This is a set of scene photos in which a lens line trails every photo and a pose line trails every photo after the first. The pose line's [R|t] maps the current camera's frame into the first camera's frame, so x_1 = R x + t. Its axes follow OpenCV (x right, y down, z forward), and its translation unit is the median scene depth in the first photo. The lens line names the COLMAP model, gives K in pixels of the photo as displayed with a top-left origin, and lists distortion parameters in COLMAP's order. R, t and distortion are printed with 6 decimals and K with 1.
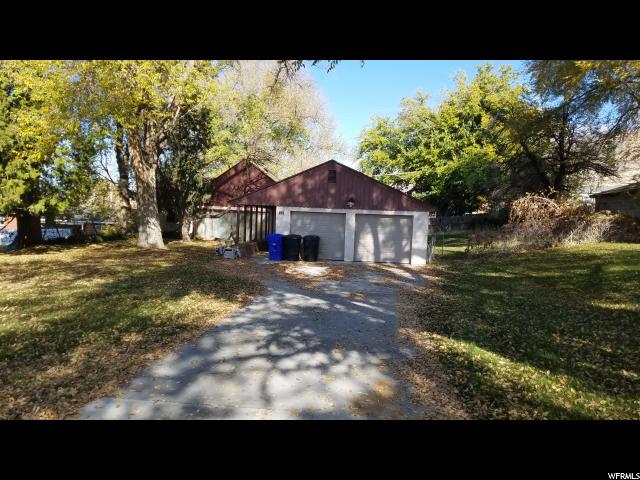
lens RADIAL K [[472.4, 0, 320.0], [0, 472.4, 240.0], [0, 0, 1]] dist [0.262844, -0.422774]
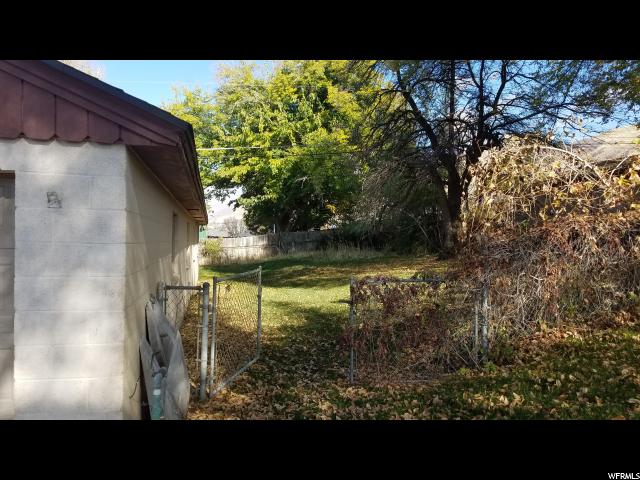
lens RADIAL K [[473.5, 0, 318.5], [0, 473.5, 252.4], [0, 0, 1]] dist [0.264548, -0.424997]
pose [[0.950548, -0.032634, 0.308858, 0.217250], [0.038398, 0.999183, -0.012602, -0.021994], [-0.308194, 0.023838, 0.951025, 0.781549]]
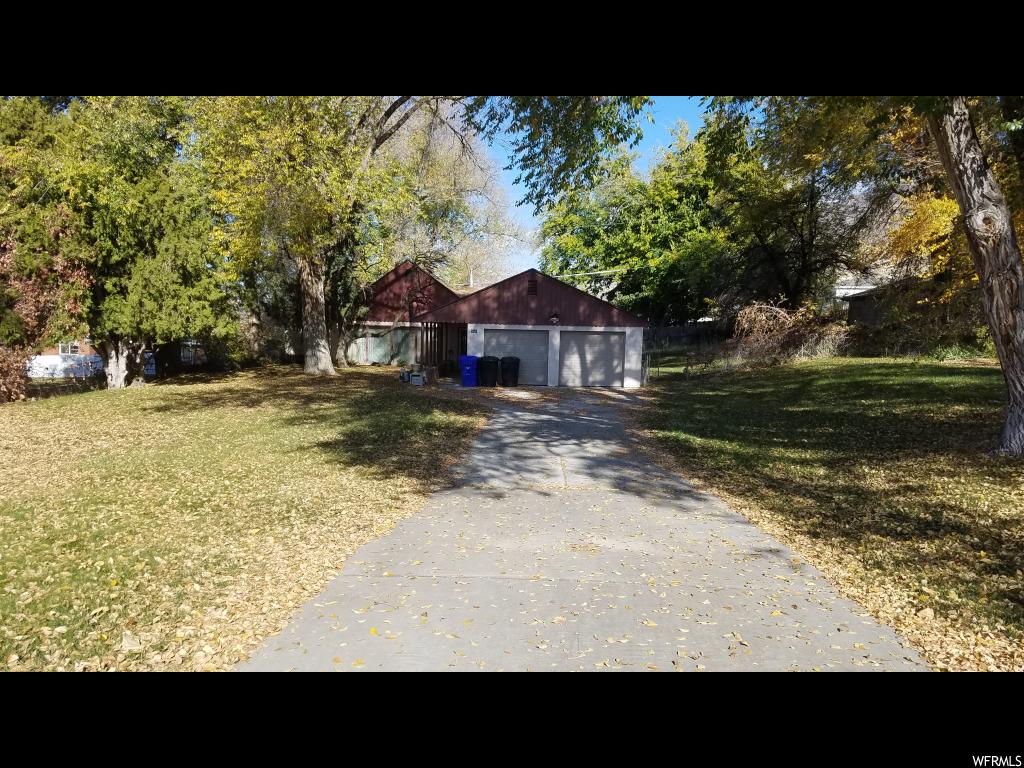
lens RADIAL K [[757.5, 0, 509.6], [0, 757.5, 403.9], [0, 0, 1]] dist [0.264548, -0.424997]
pose [[0.998002, -0.022749, 0.058941, -0.096281], [0.019591, 0.998370, 0.053599, 0.001668], [-0.060065, -0.052337, 0.996822, -0.368355]]
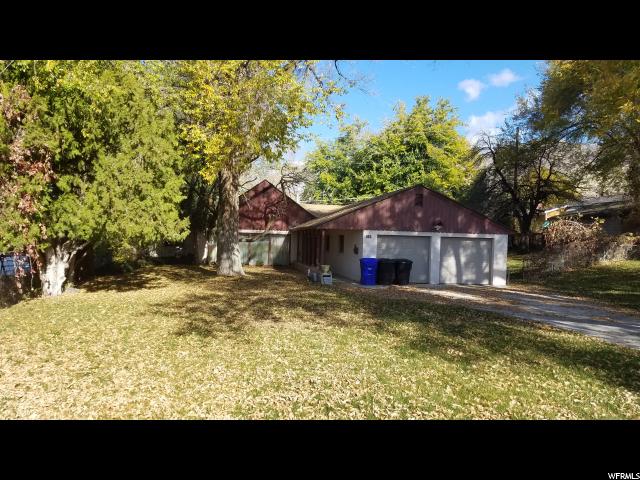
lens RADIAL K [[473.5, 0, 318.5], [0, 473.5, 252.4], [0, 0, 1]] dist [0.264548, -0.424997]
pose [[0.963645, -0.016499, 0.266678, -0.428328], [0.020744, 0.999699, -0.013108, -0.013113], [-0.266381, 0.018163, 0.963697, 0.072316]]
